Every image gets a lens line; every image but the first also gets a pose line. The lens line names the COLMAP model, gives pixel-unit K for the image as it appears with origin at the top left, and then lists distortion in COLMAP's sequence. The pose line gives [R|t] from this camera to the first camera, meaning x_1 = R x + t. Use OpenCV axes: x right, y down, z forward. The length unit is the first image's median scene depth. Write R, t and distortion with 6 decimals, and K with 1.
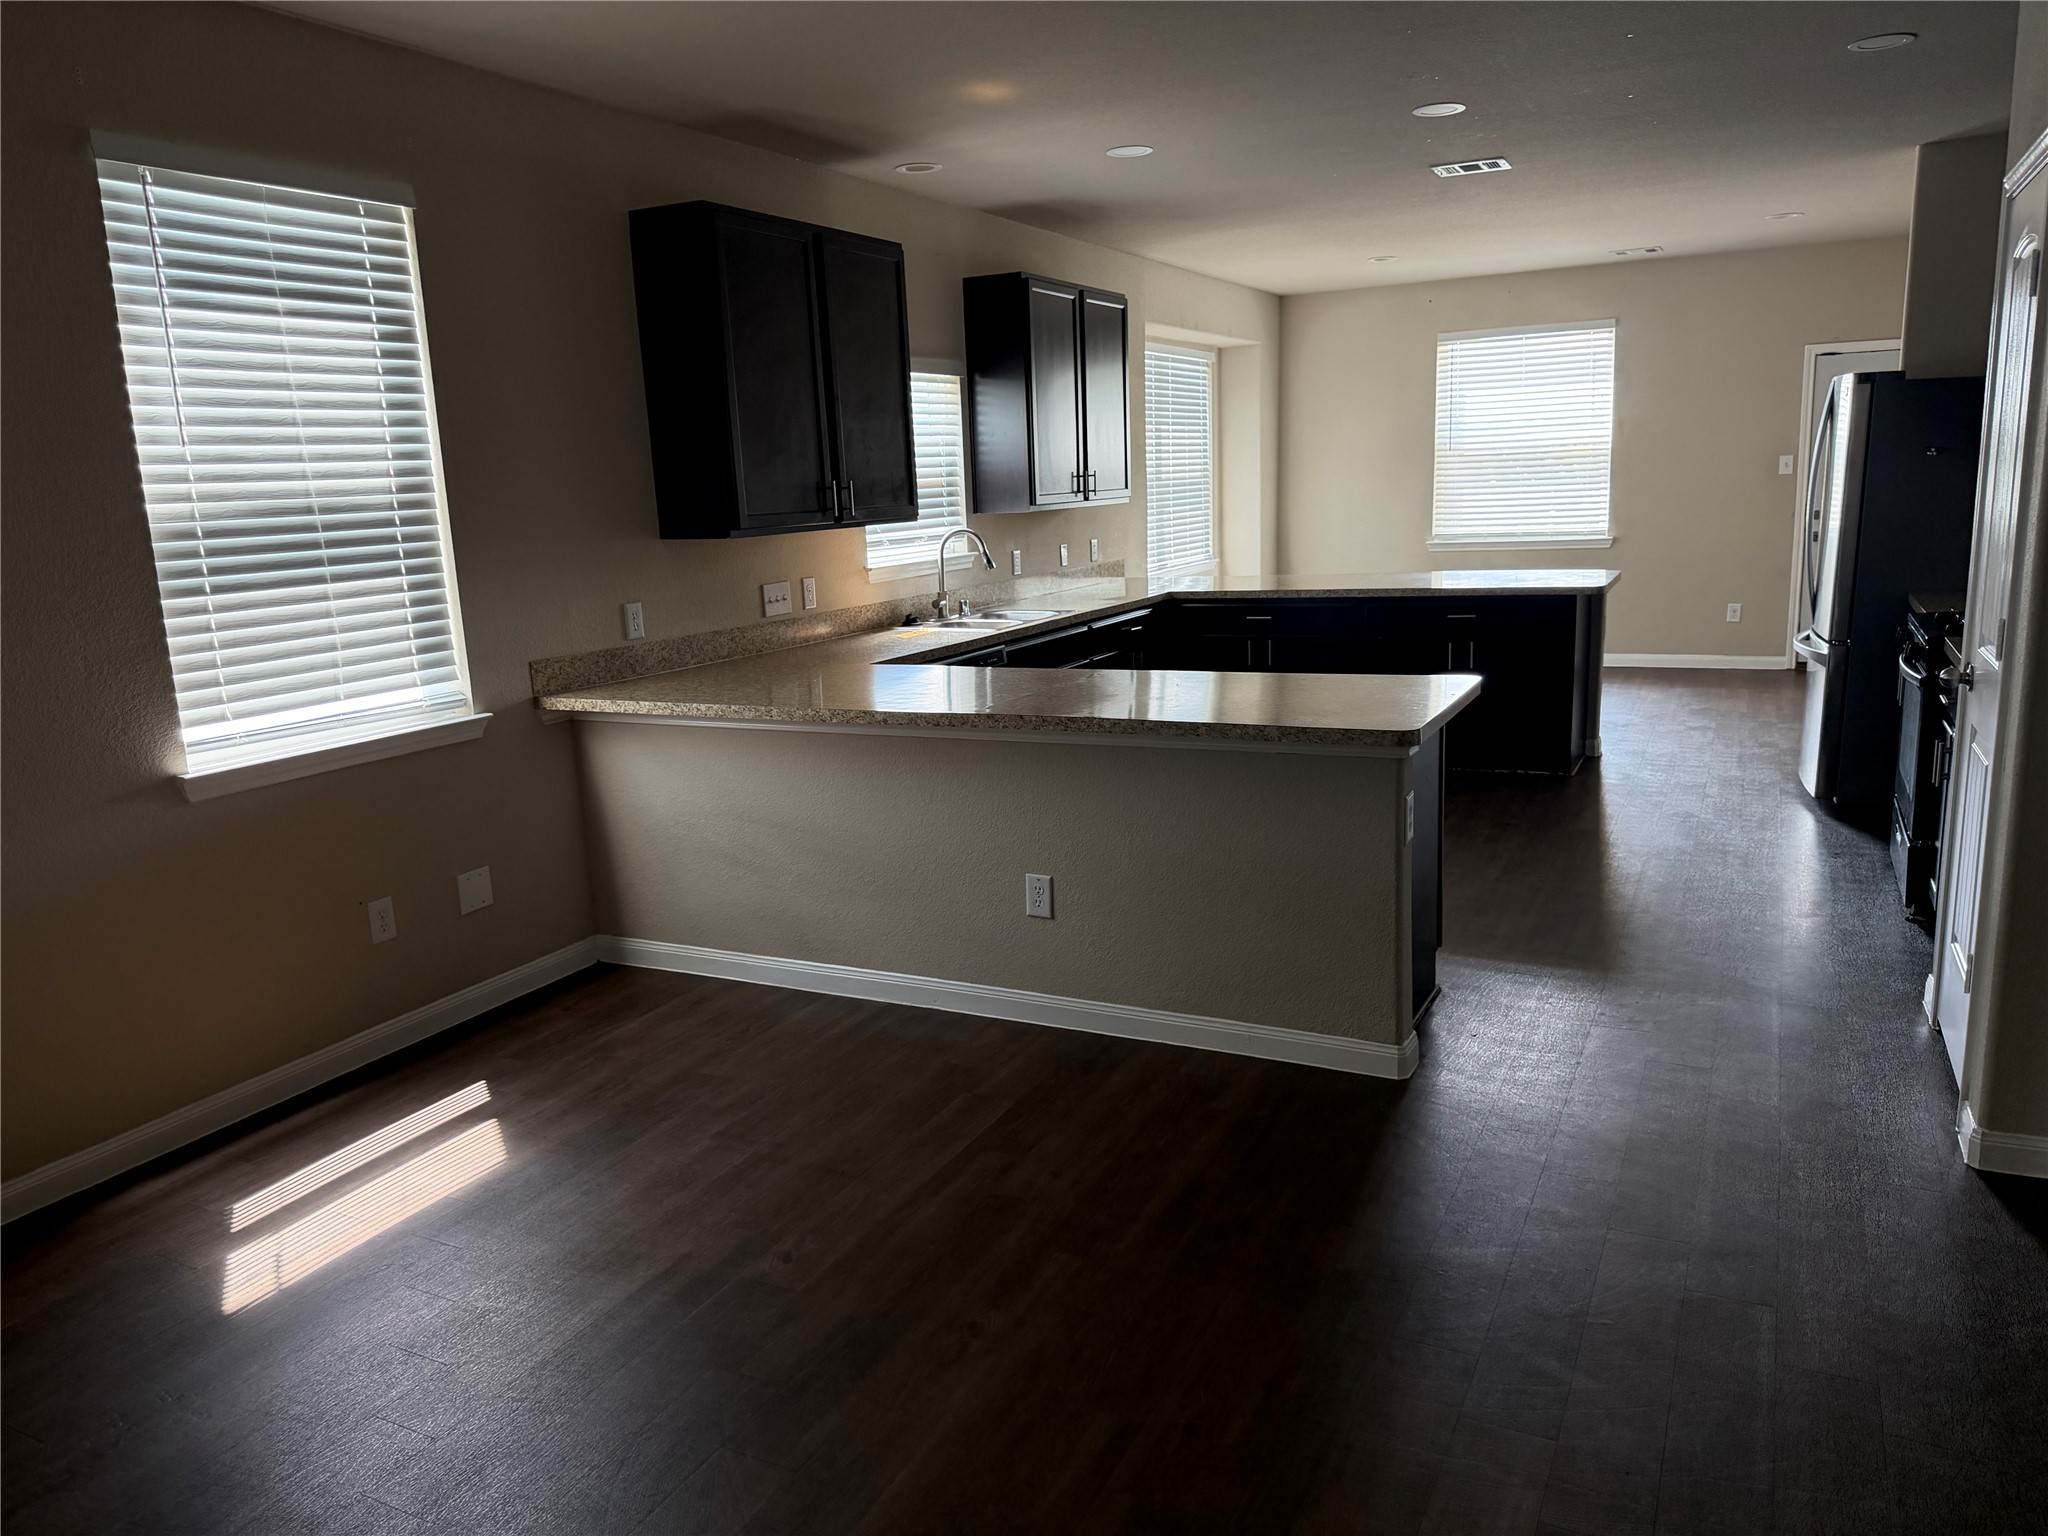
lens RADIAL K [[1448.8, 0, 1018.7], [0, 1448.8, 763.7], [0, 0, 1]] dist [0.040301, -0.094533]
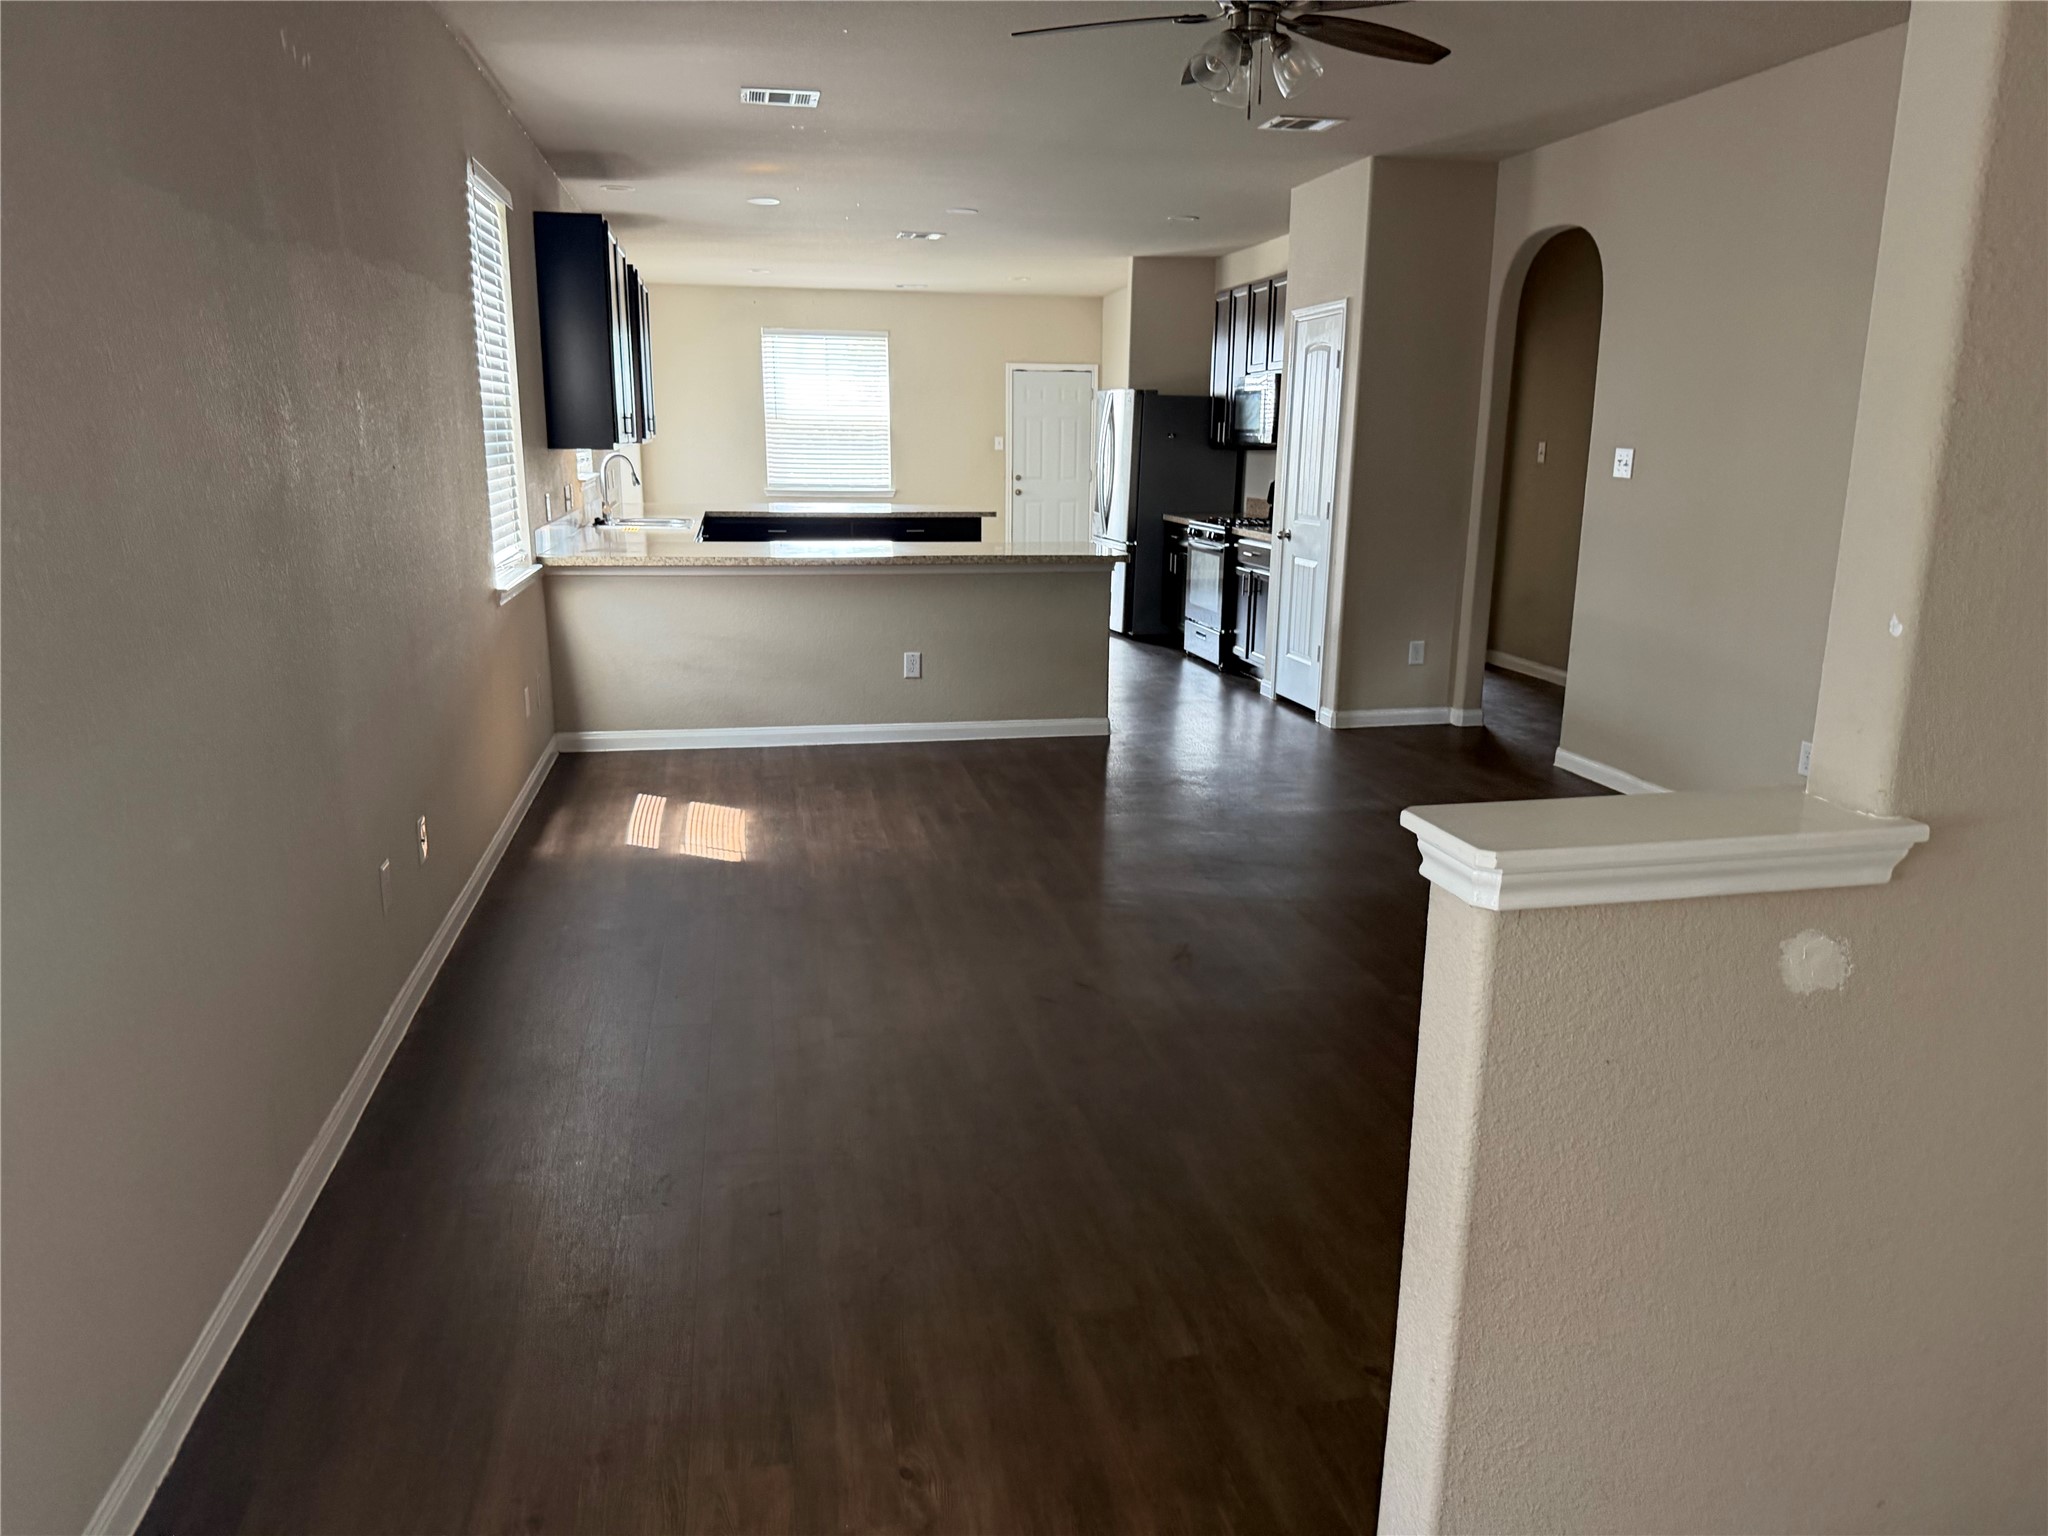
lens RADIAL K [[1436.3, 0, 1023.7], [0, 1436.3, 777.0], [0, 0, 1]] dist [0.165233, -0.332551]
pose [[0.780544, -0.093721, 0.618035, -0.620535], [0.076943, 0.995583, 0.053800, 0.090952], [-0.620347, 0.005560, 0.784308, -0.291049]]
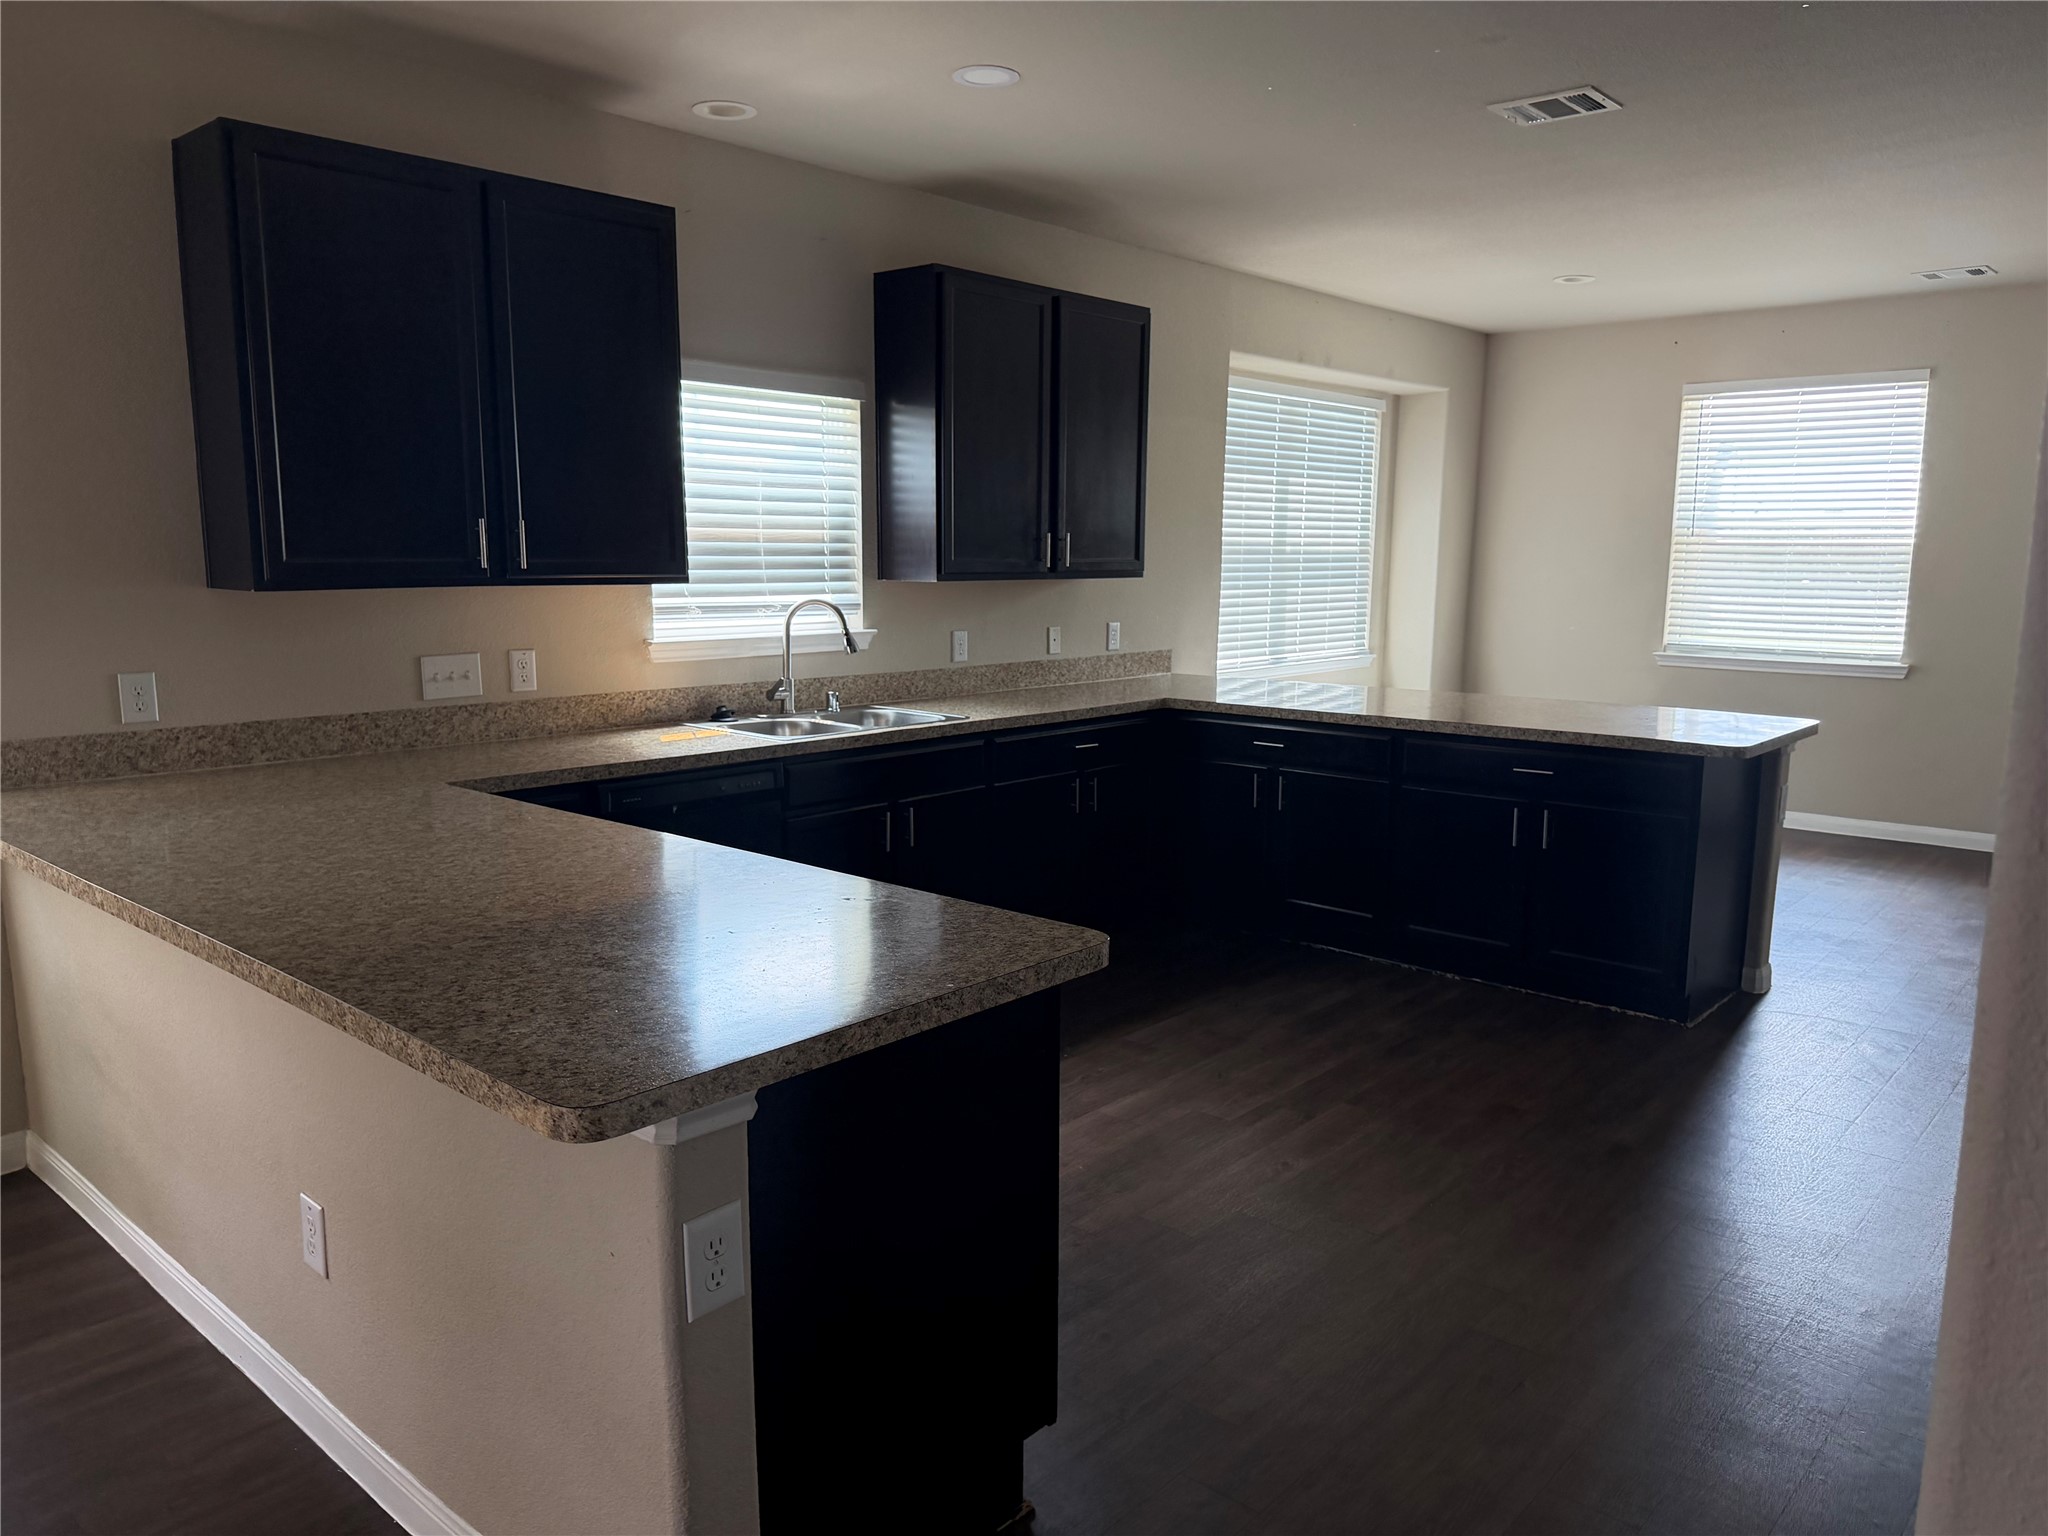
lens RADIAL K [[1441.3, 0, 1022.8], [0, 1441.3, 777.2], [0, 0, 1]] dist [-0.000972, -0.008062]
pose [[0.965416, 0.092173, -0.243876, 0.252485], [-0.099512, 0.994875, -0.017917, -0.066436], [0.240975, 0.041566, 0.969641, 0.302991]]
